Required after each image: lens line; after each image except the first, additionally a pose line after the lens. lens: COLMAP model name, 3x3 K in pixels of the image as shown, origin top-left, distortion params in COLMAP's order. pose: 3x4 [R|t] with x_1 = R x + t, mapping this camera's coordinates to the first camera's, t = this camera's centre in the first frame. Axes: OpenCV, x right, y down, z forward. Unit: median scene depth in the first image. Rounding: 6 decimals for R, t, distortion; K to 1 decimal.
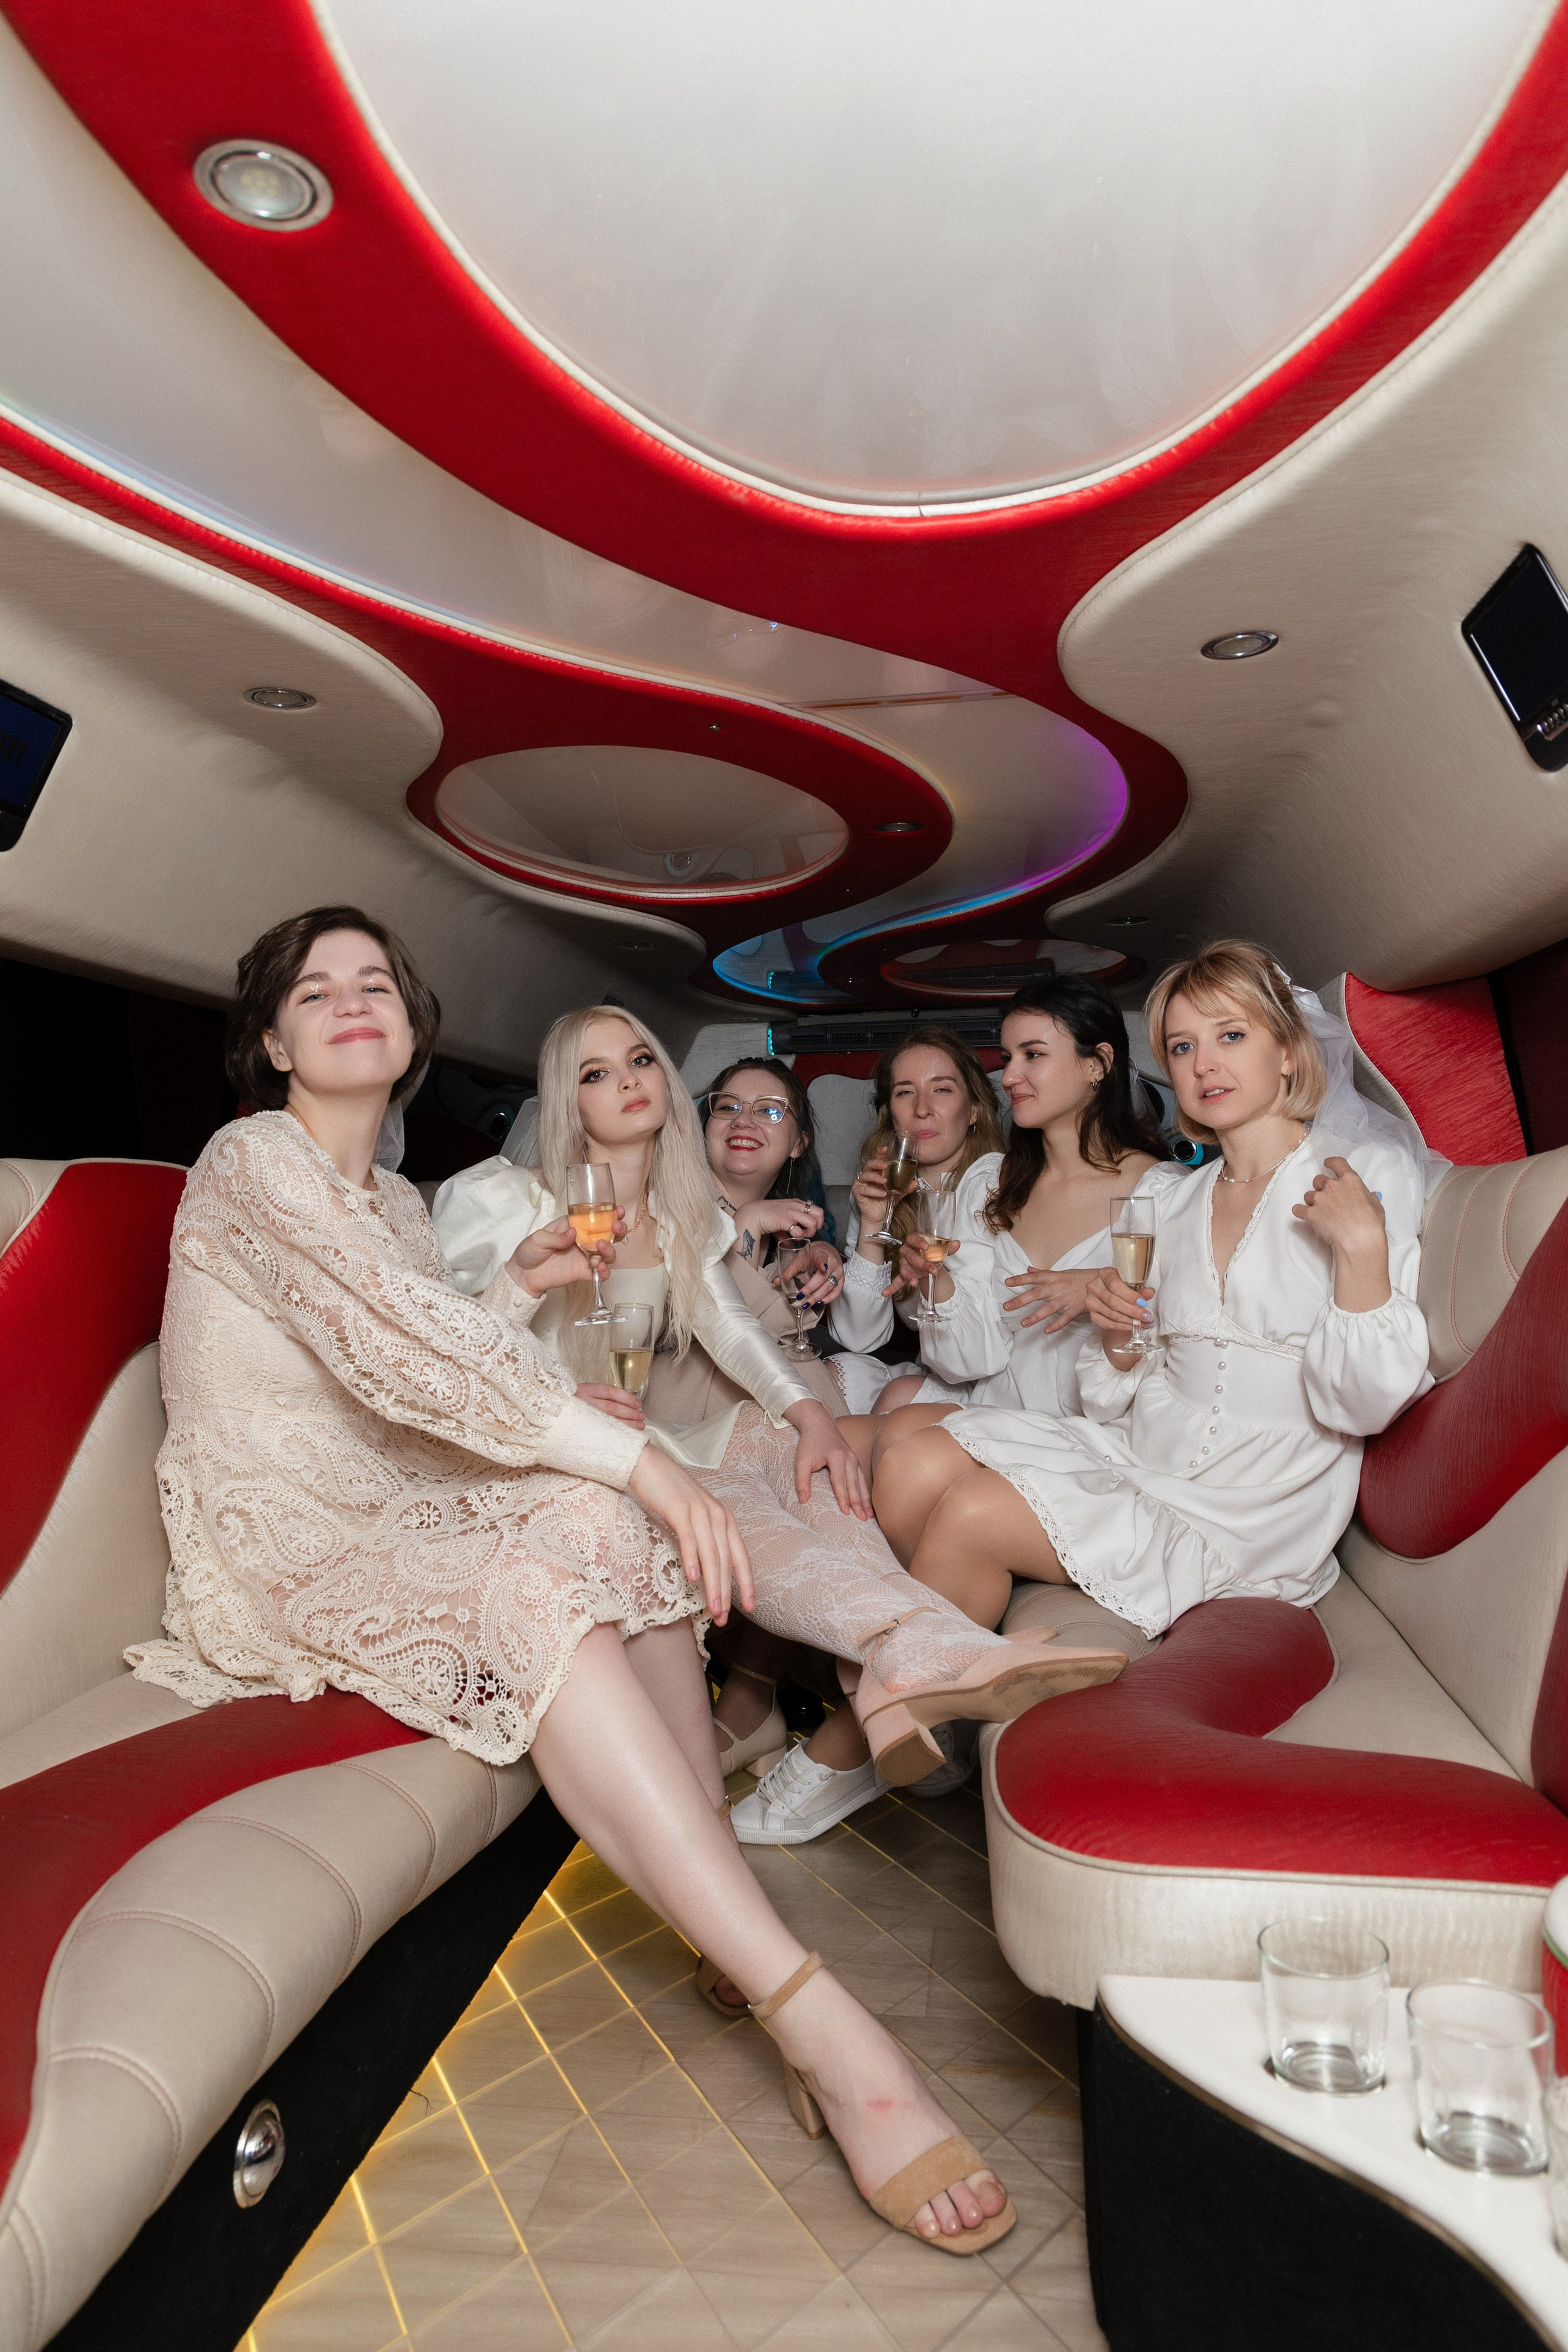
lens RADIAL K [[1535.8, 0, 781.3], [0, 1535.8, 1168.2], [0, 0, 1]] dist [-0.007901, -0.003189]
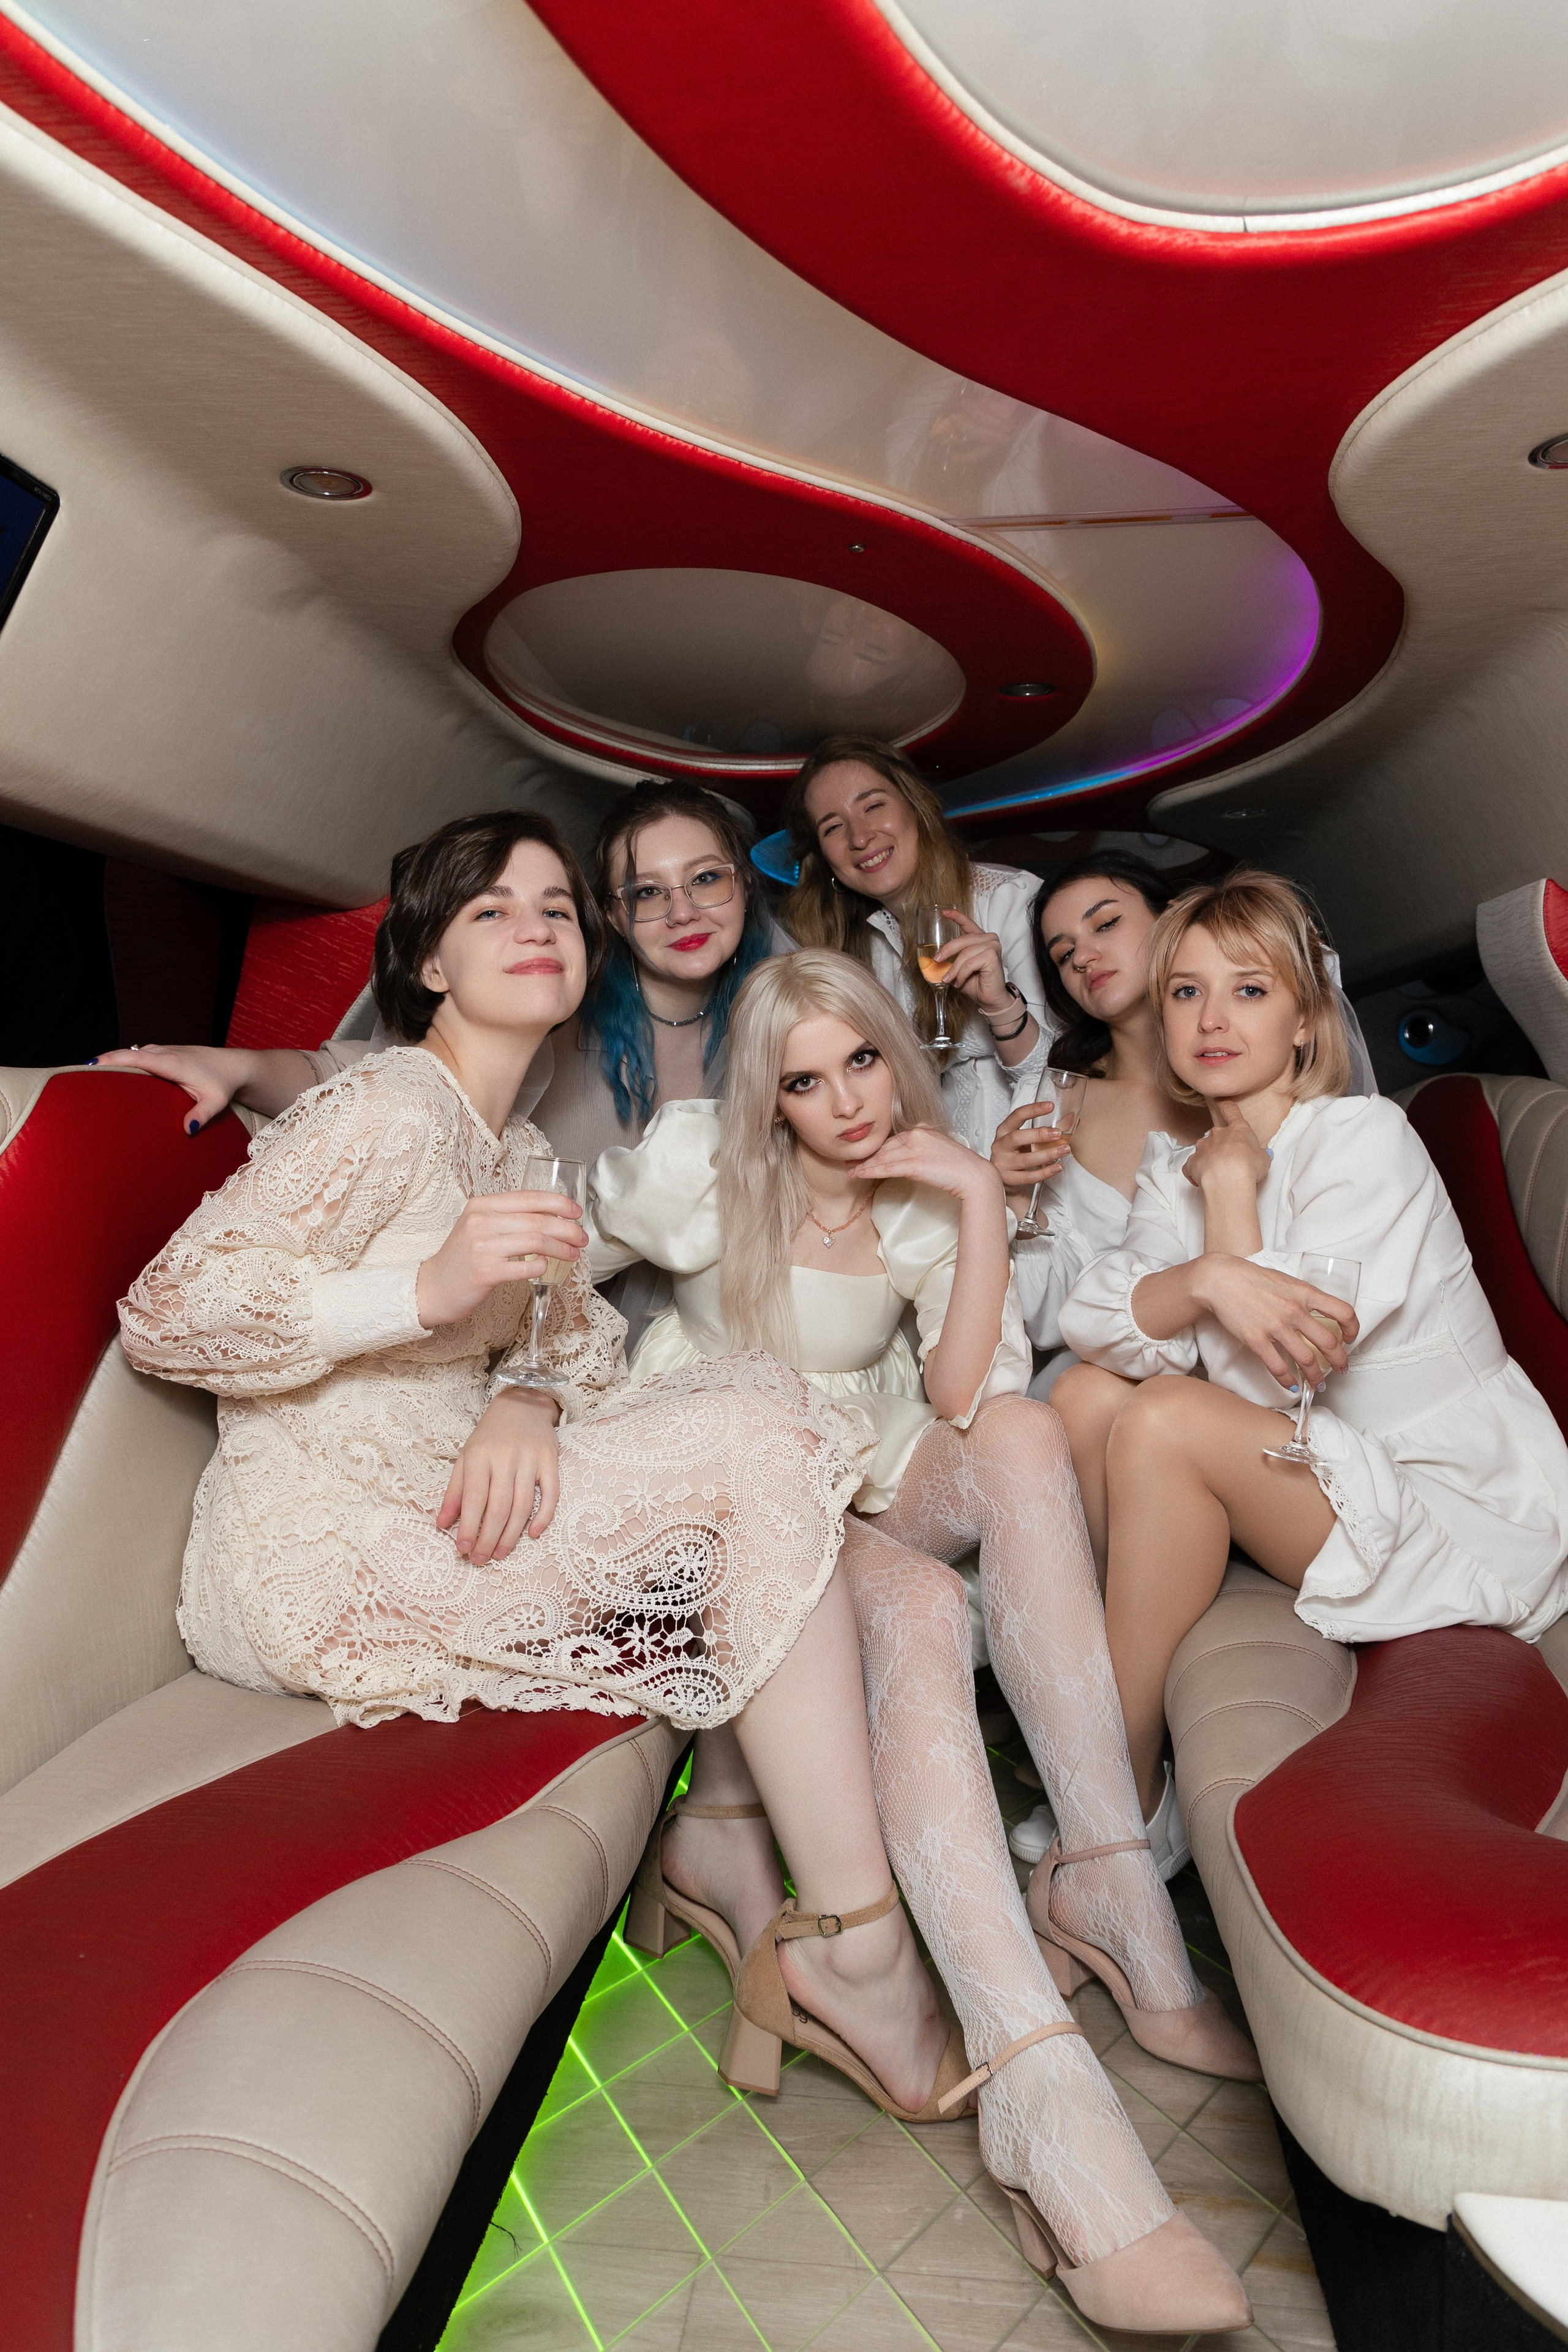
lens RADIAL K [[1566.5, 0, 775.3], [0, 1566.5, 1173.9], [0, 0, 1]] dist [-0.003383, -0.003766]
pose [[0.999460, 0.023126, 0.023359, -0.130797], [-0.024672, 0.997362, 0.068263, -0.020175], [-0.021718, -0.068803, 0.997394, 0.213687]]
